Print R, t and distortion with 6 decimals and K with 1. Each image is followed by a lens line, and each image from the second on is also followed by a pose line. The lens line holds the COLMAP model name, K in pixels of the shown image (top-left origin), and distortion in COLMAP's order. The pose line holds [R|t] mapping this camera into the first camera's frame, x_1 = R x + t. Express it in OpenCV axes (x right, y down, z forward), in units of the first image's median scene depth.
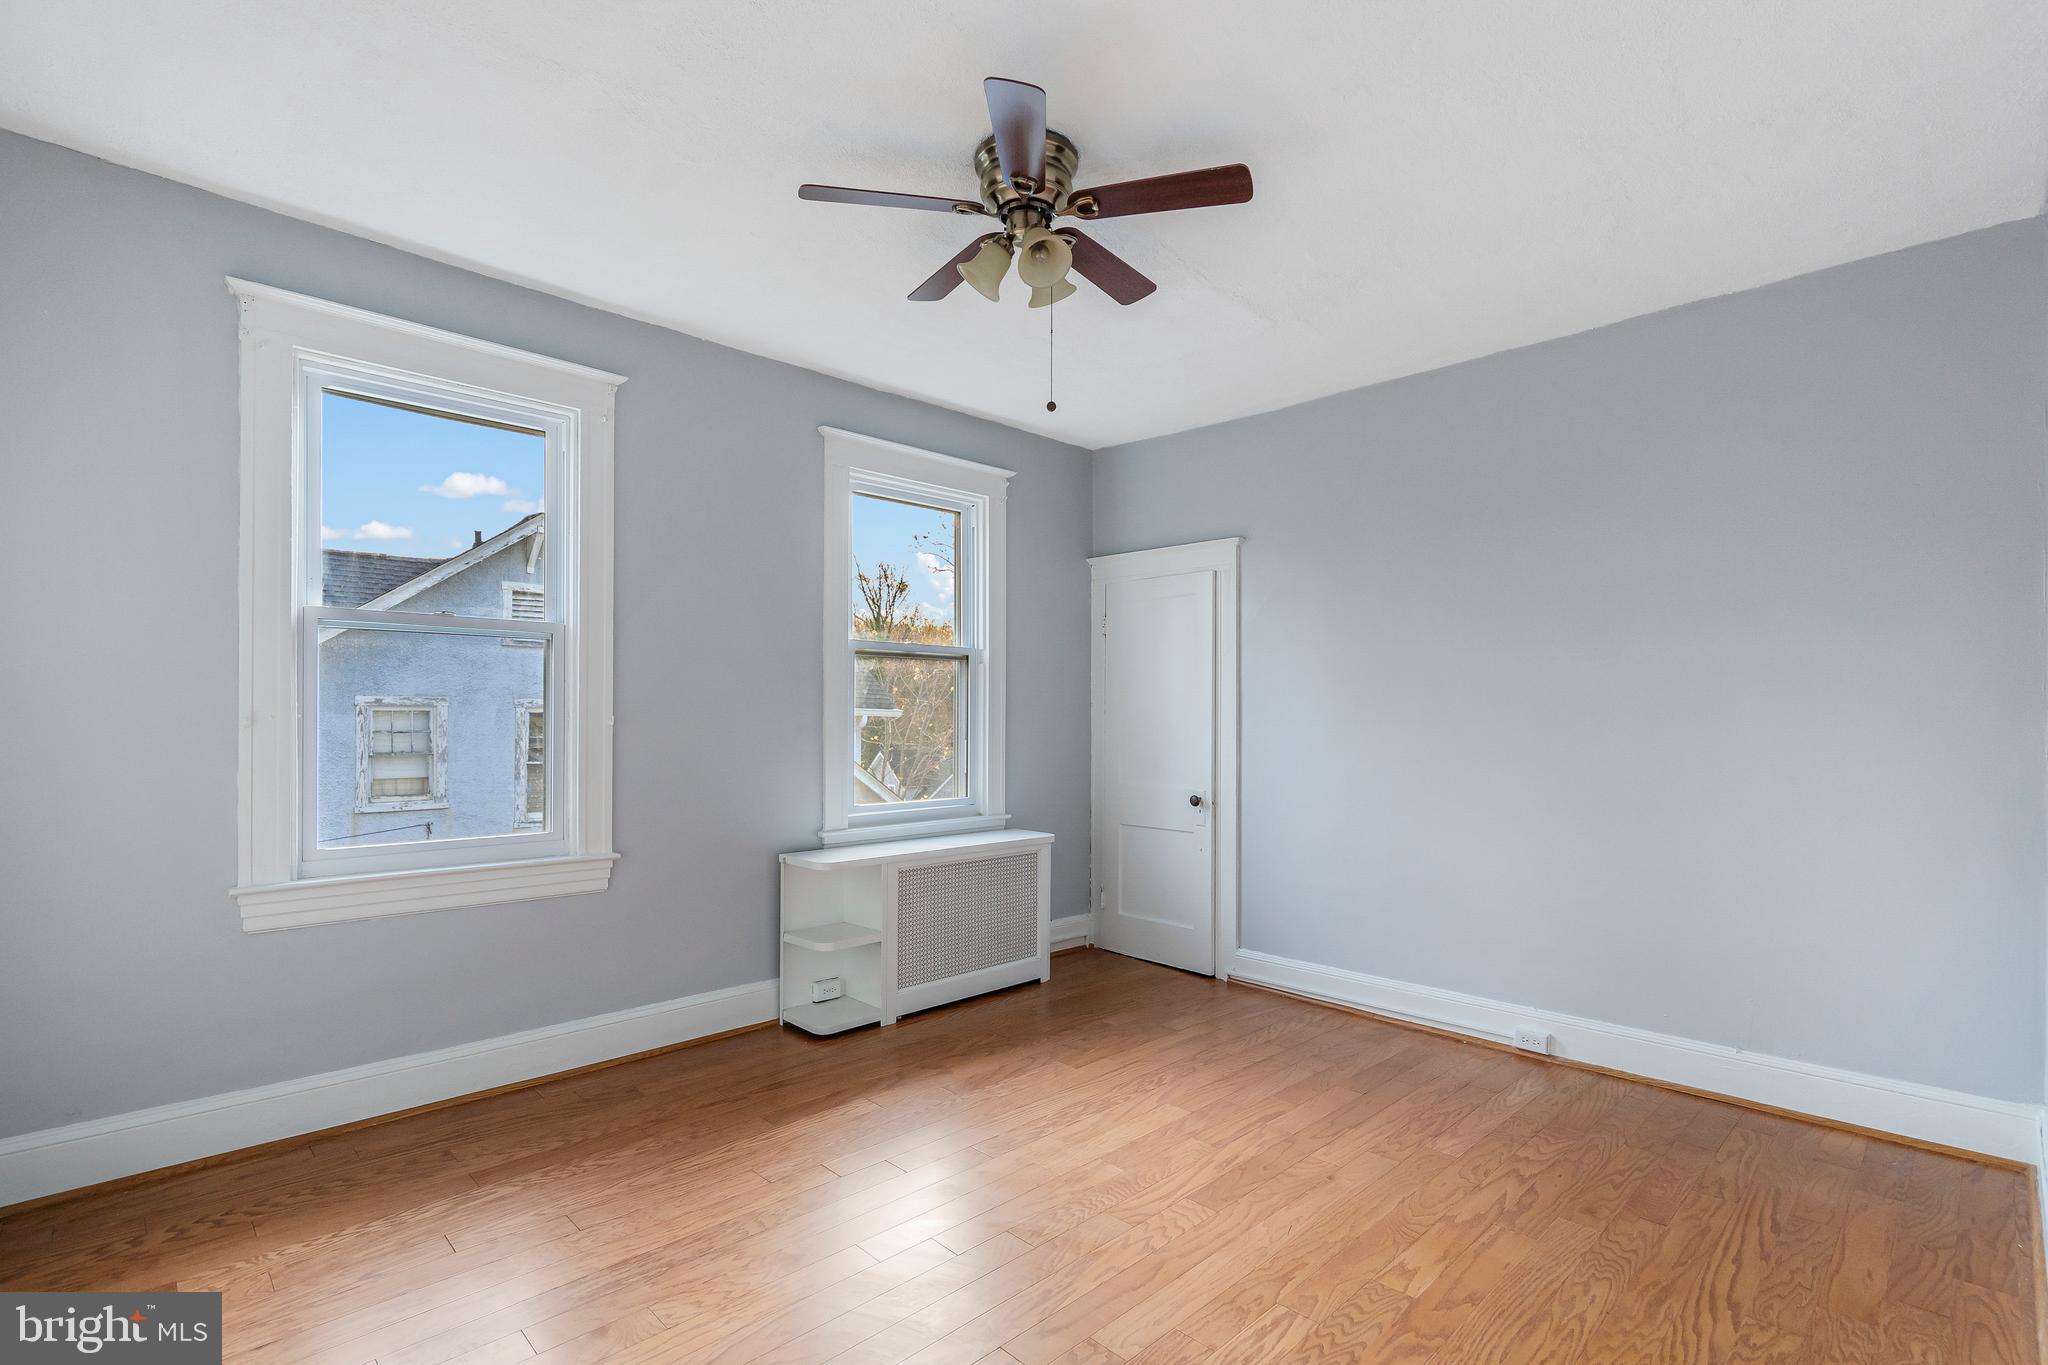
lens RADIAL K [[958.7, 0, 1029.6], [0, 958.7, 709.7], [0, 0, 1]] dist [-0.005652, 0.000633]
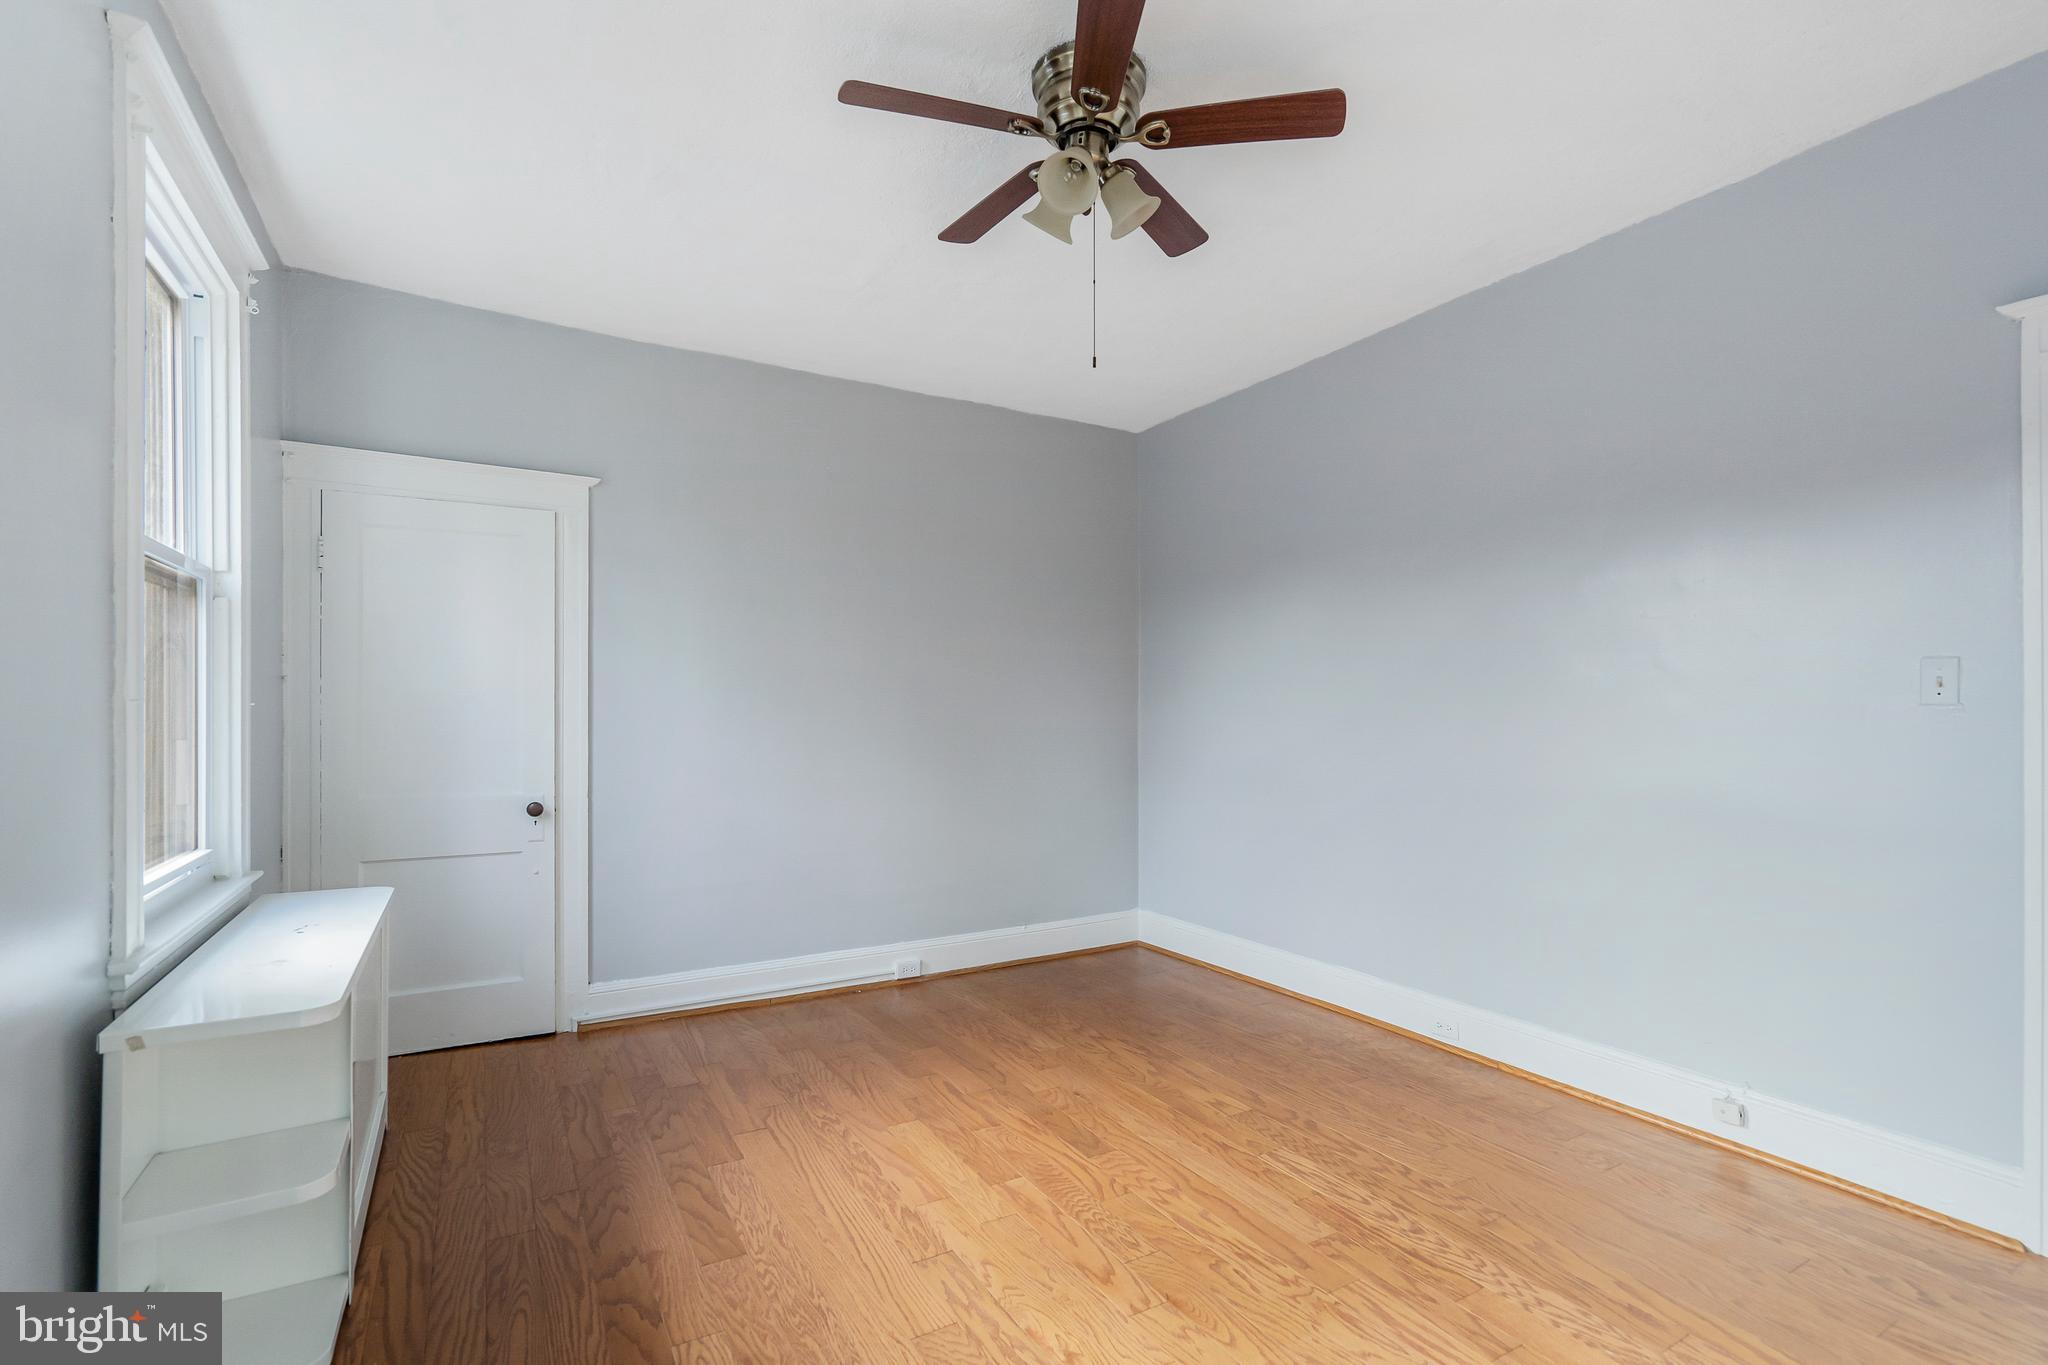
lens RADIAL K [[945.0, 0, 1028.2], [0, 945.0, 696.8], [0, 0, 1]] dist [-0.003983, -0.000138]
pose [[0.234917, 0.008481, 0.971978, -0.687250], [-0.008256, 0.999943, -0.006730, 0.010853], [-0.971980, -0.006443, 0.234974, 0.659799]]
